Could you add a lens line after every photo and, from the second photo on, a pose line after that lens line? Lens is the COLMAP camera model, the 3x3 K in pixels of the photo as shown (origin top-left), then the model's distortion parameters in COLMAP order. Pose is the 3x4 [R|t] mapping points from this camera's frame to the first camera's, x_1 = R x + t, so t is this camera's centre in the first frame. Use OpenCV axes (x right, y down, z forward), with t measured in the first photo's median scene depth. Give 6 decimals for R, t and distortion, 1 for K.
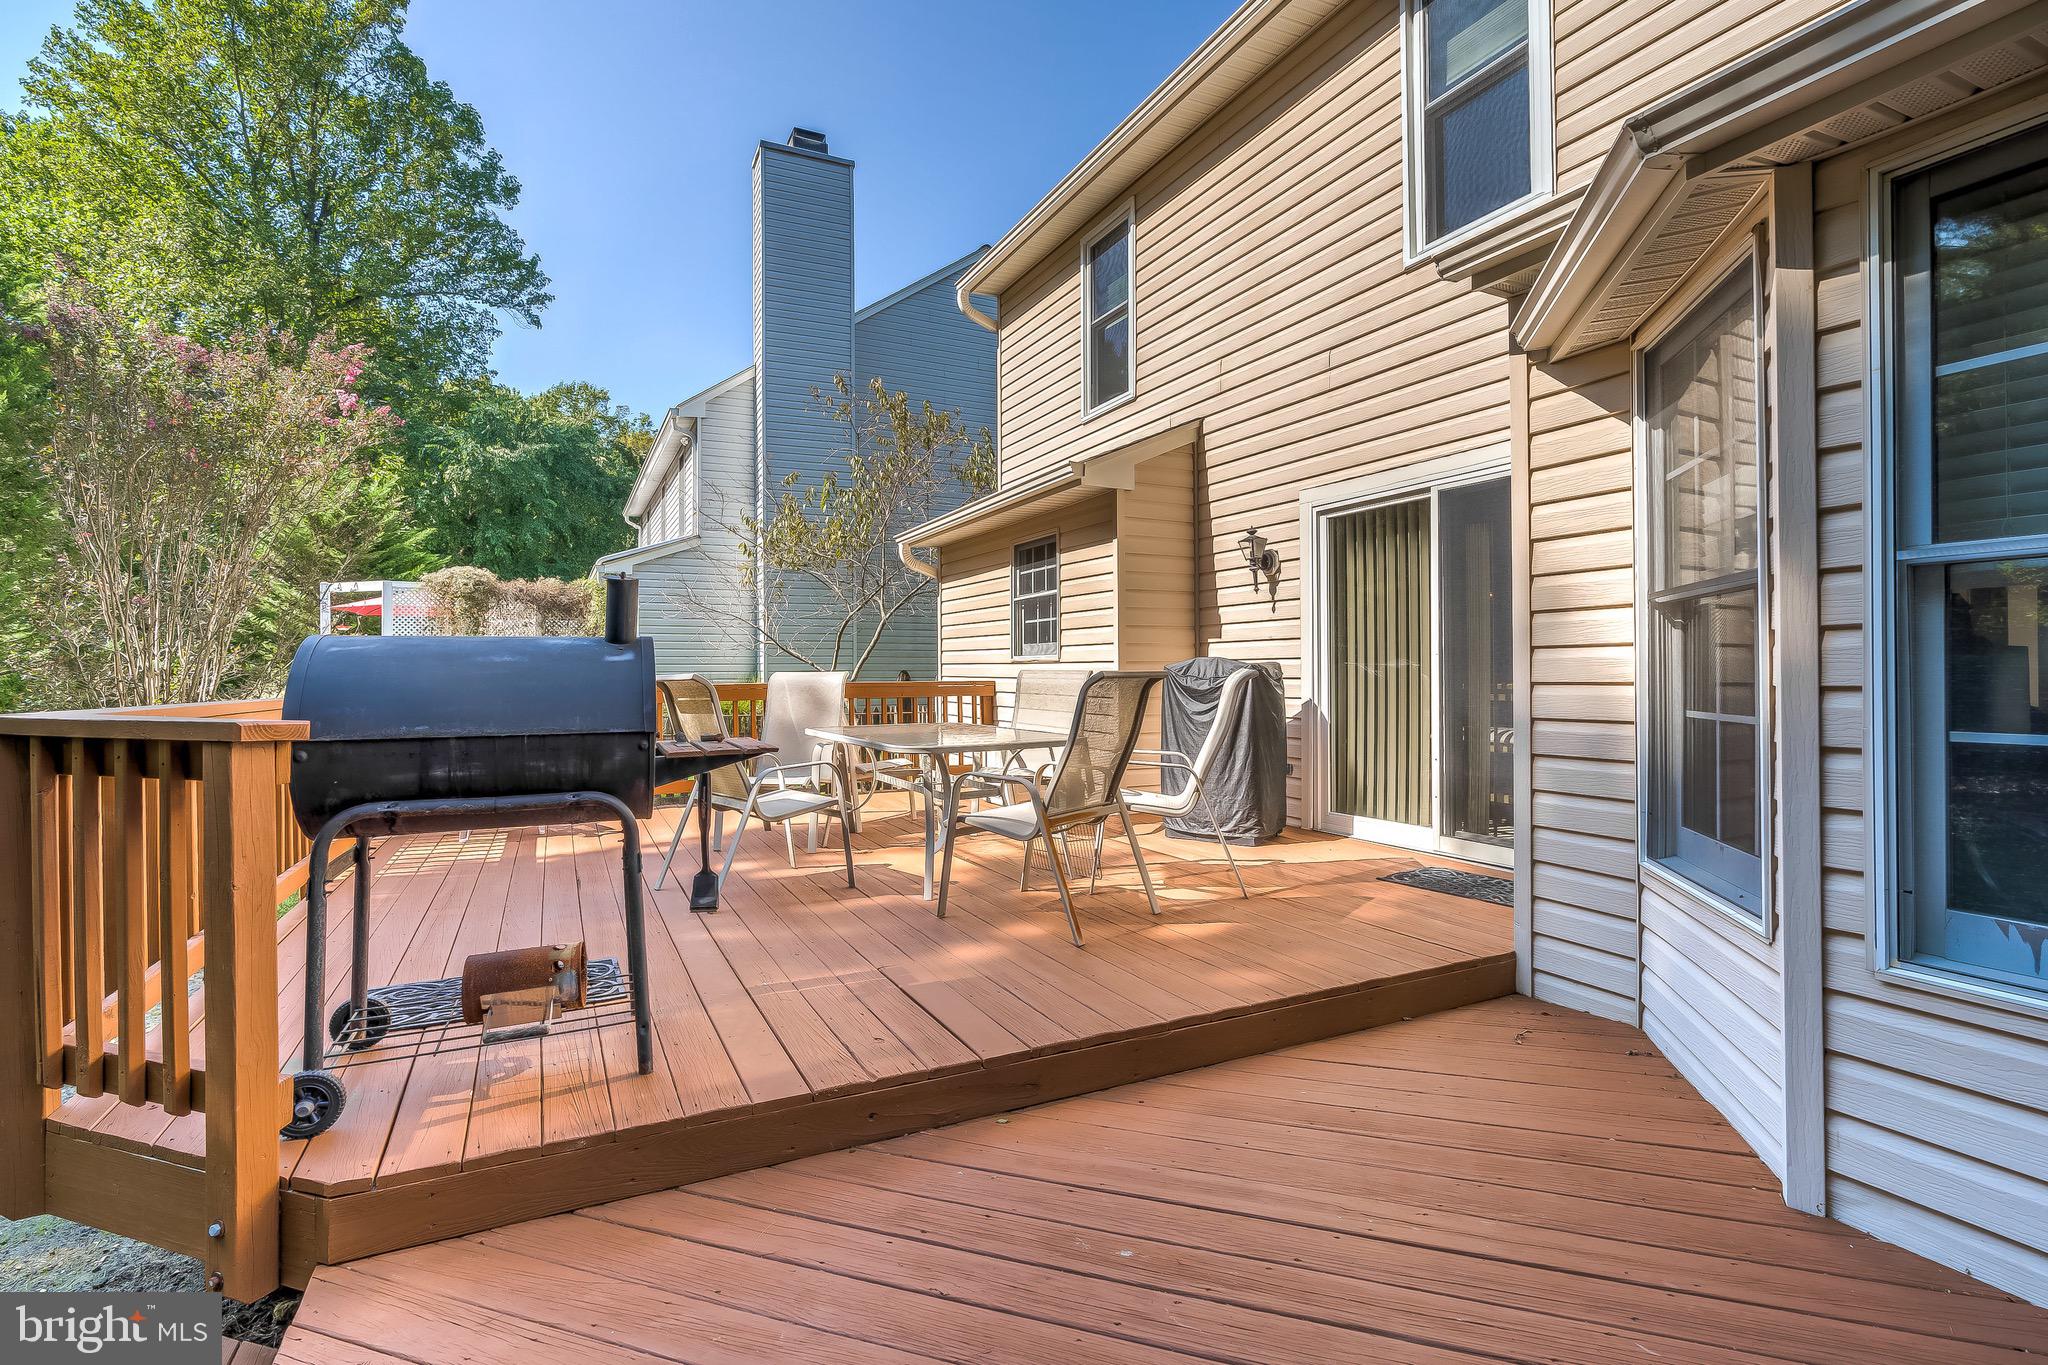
lens RADIAL K [[937.1, 0, 1010.7], [0, 937.1, 664.1], [0, 0, 1]] dist [-0.004083, 0.002429]
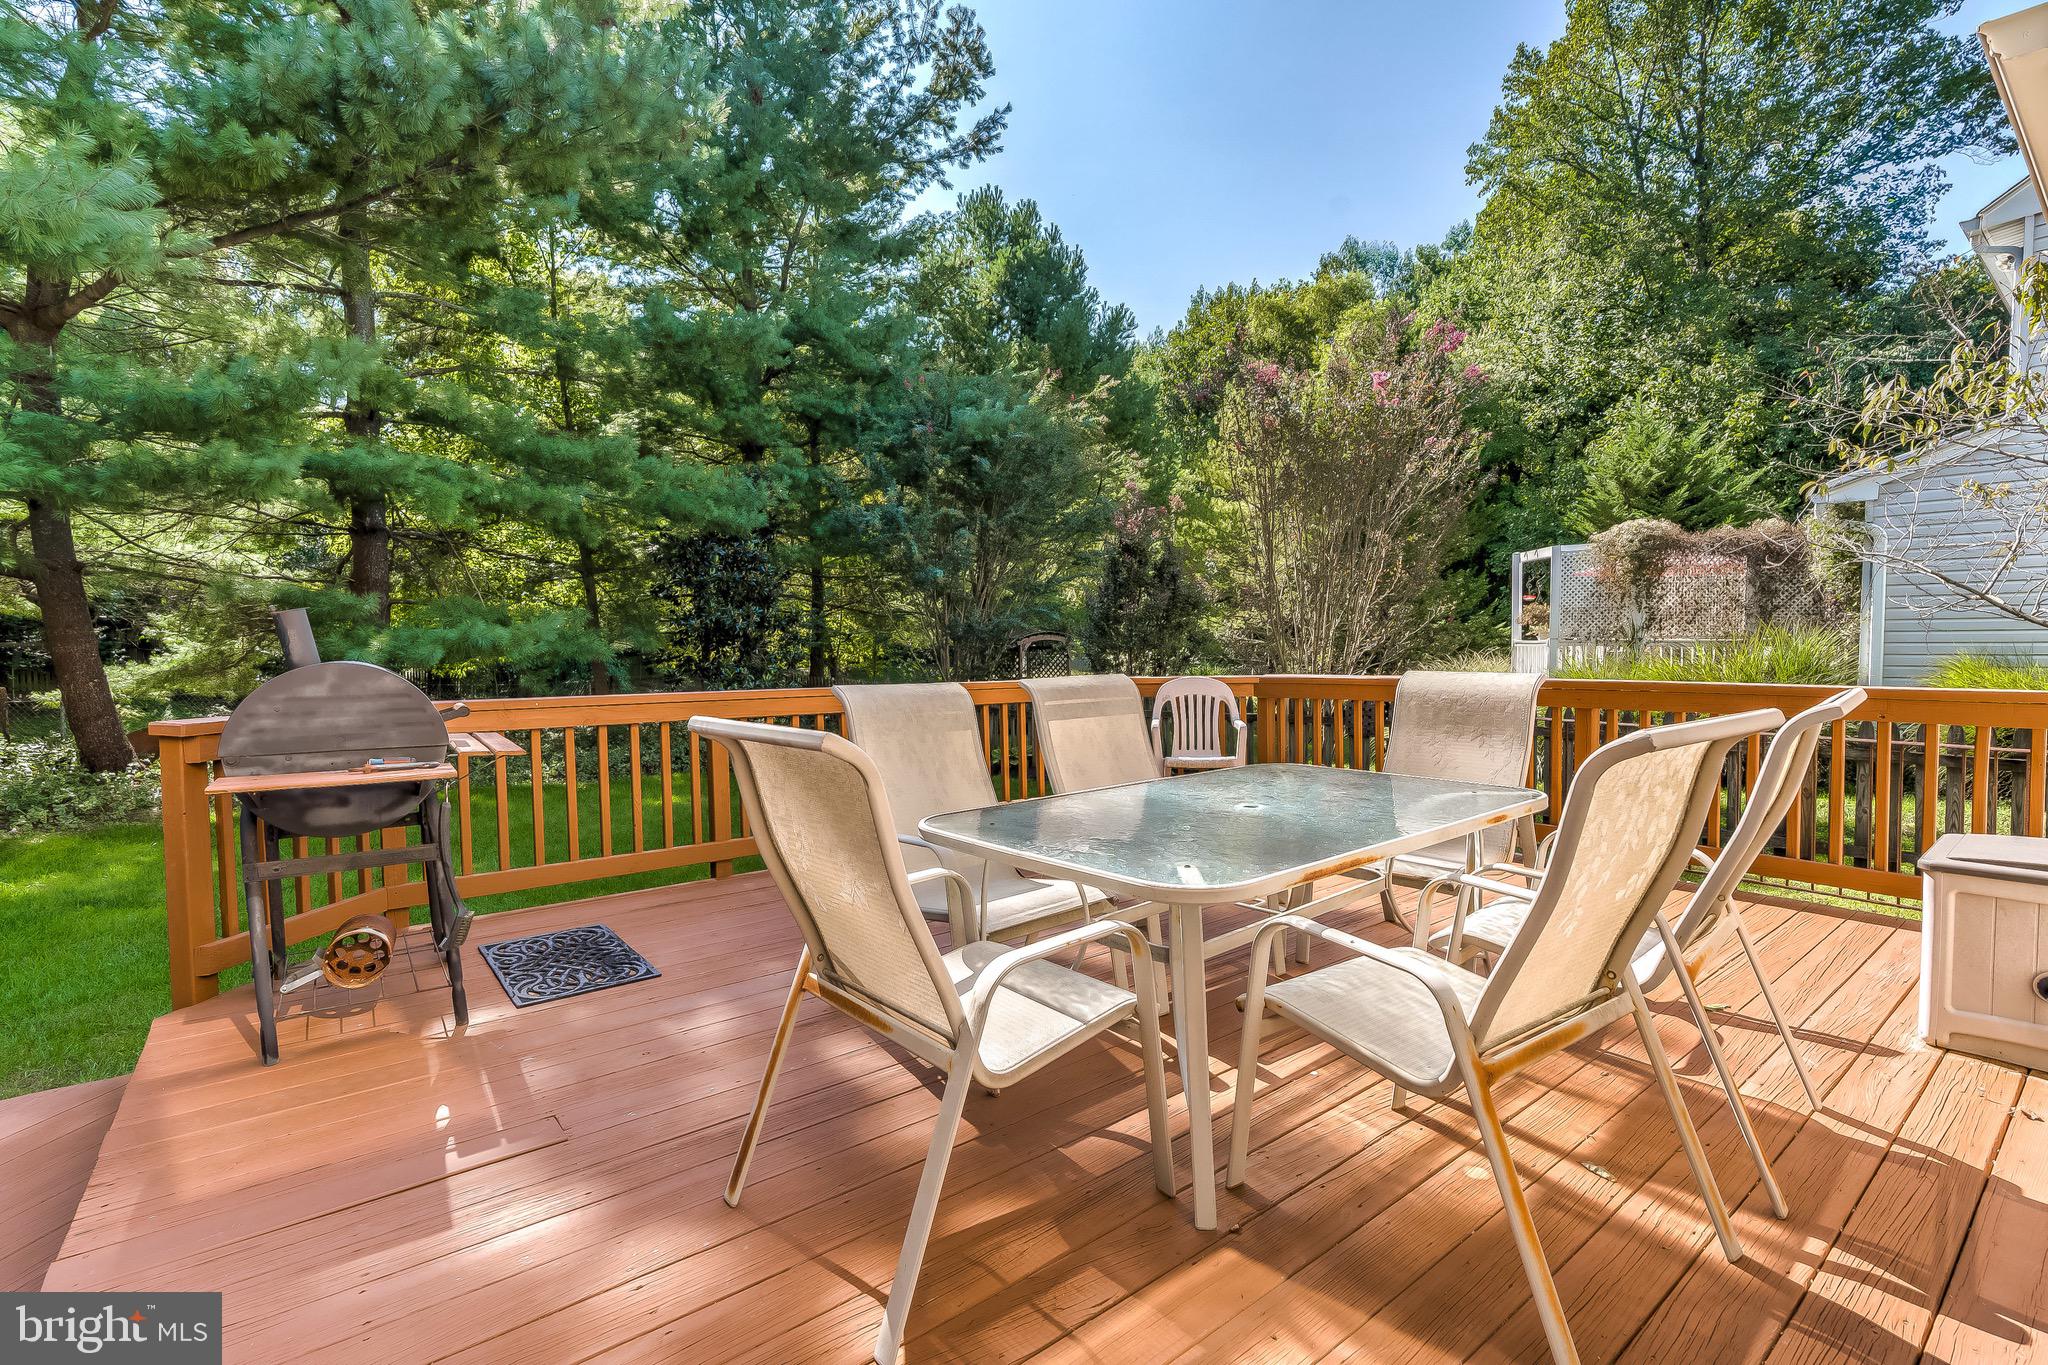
lens RADIAL K [[937.1, 0, 1023.5], [0, 937.1, 674.6], [0, 0, 1]] dist [-0.004083, 0.002429]
pose [[0.207810, 0.036958, -0.977471, 0.065797], [0.014595, 0.999058, 0.040877, -0.002956], [0.978060, -0.022761, 0.207075, 0.129015]]
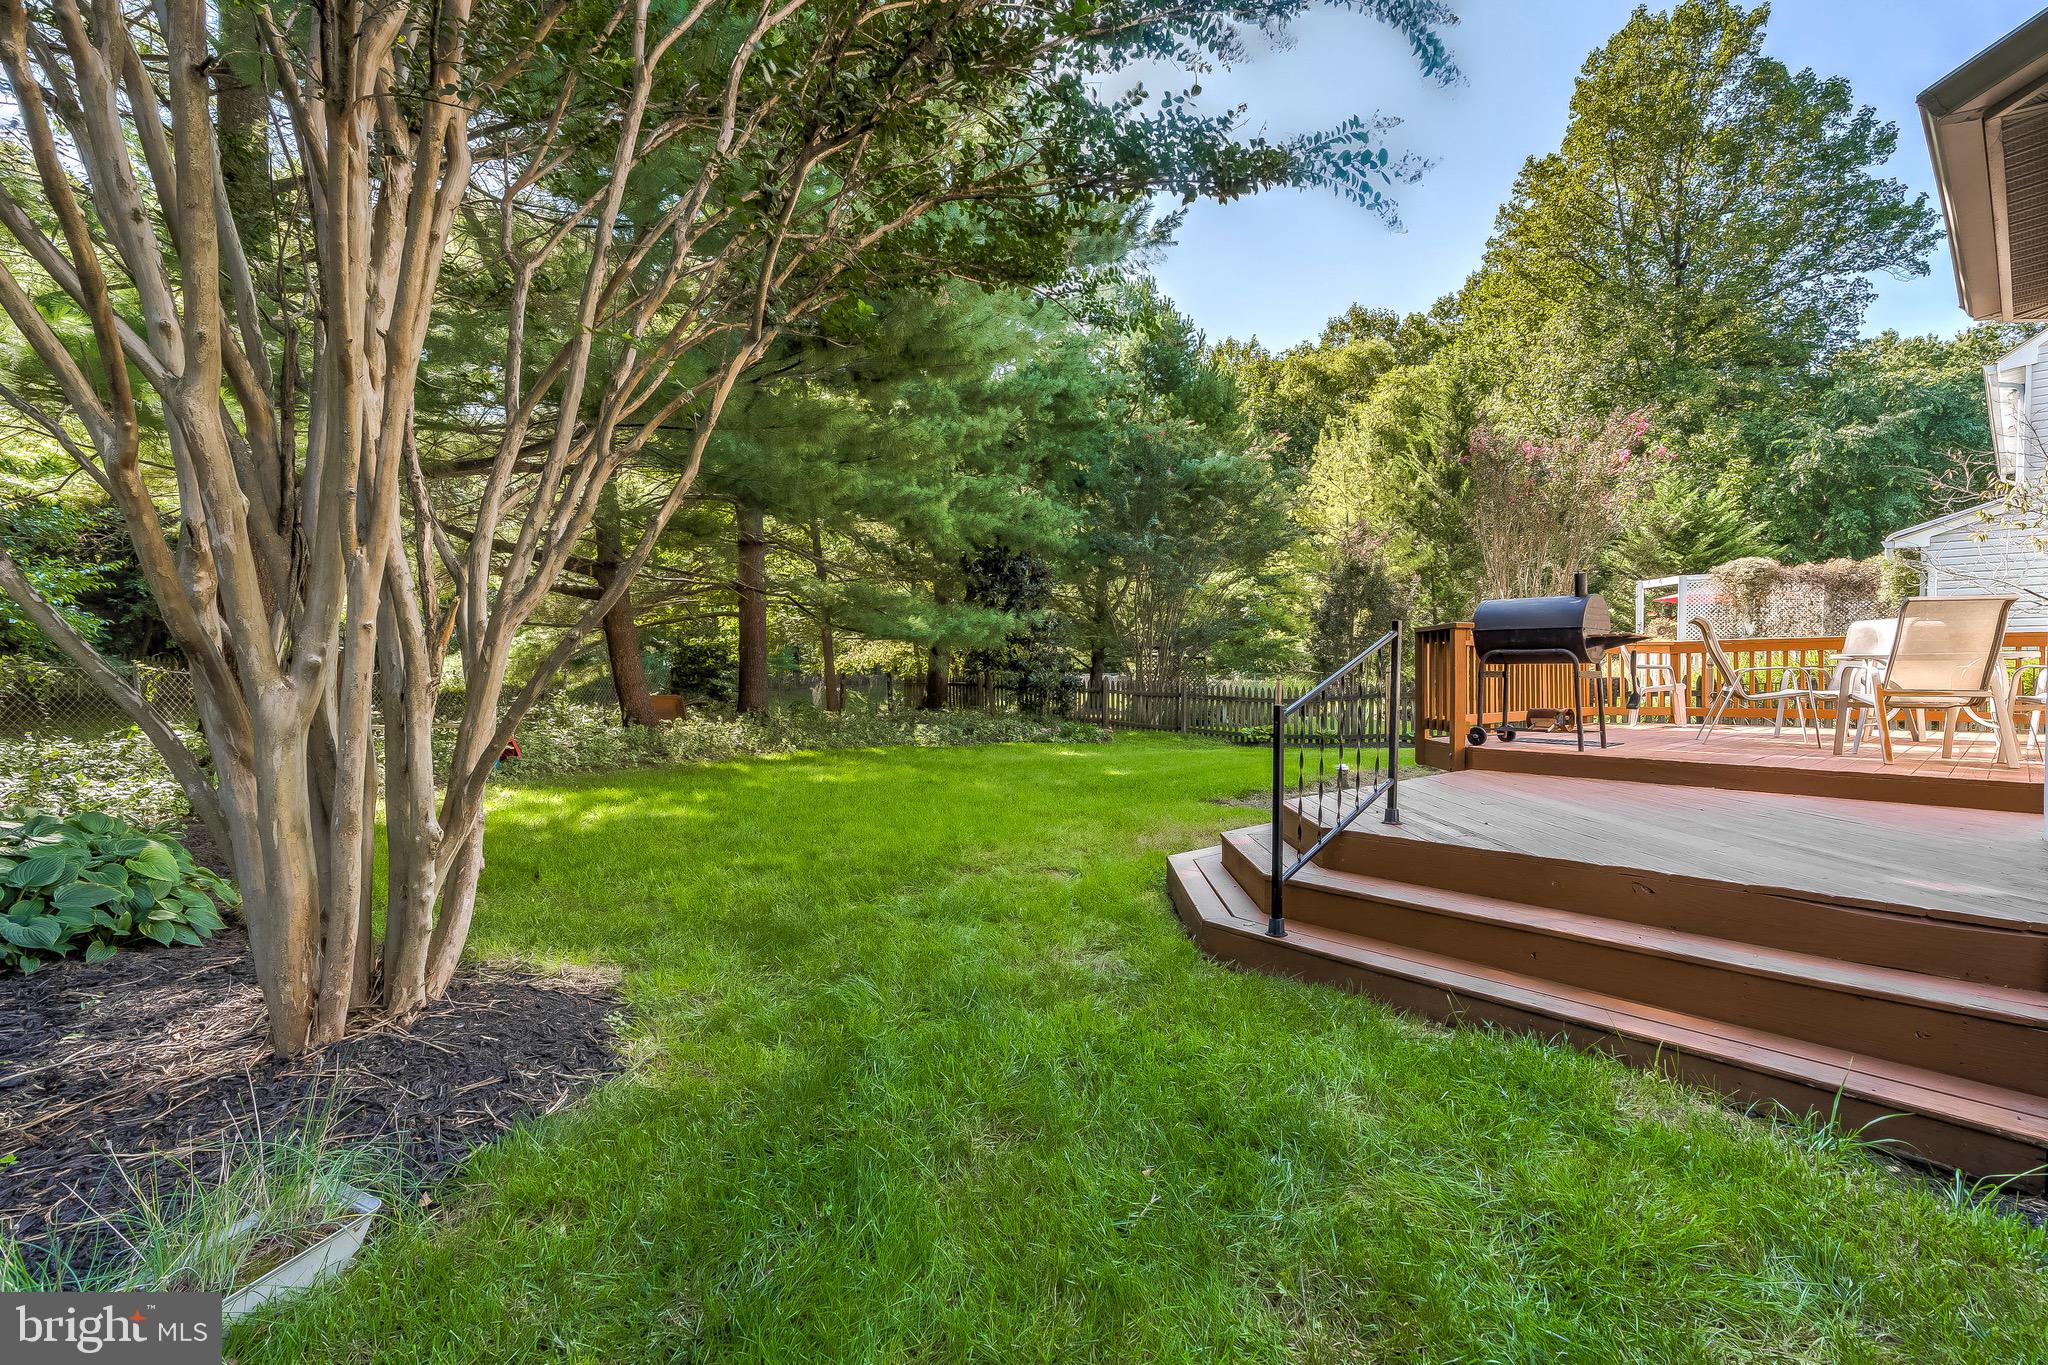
lens RADIAL K [[937.1, 0, 1019.6], [0, 937.1, 676.0], [0, 0, 1]] dist [-0.004083, 0.002429]
pose [[0.283163, 0.011869, -0.958998, 0.139672], [0.001476, 0.999917, 0.012812, 0.014031], [0.959071, -0.005043, 0.283122, -0.105693]]
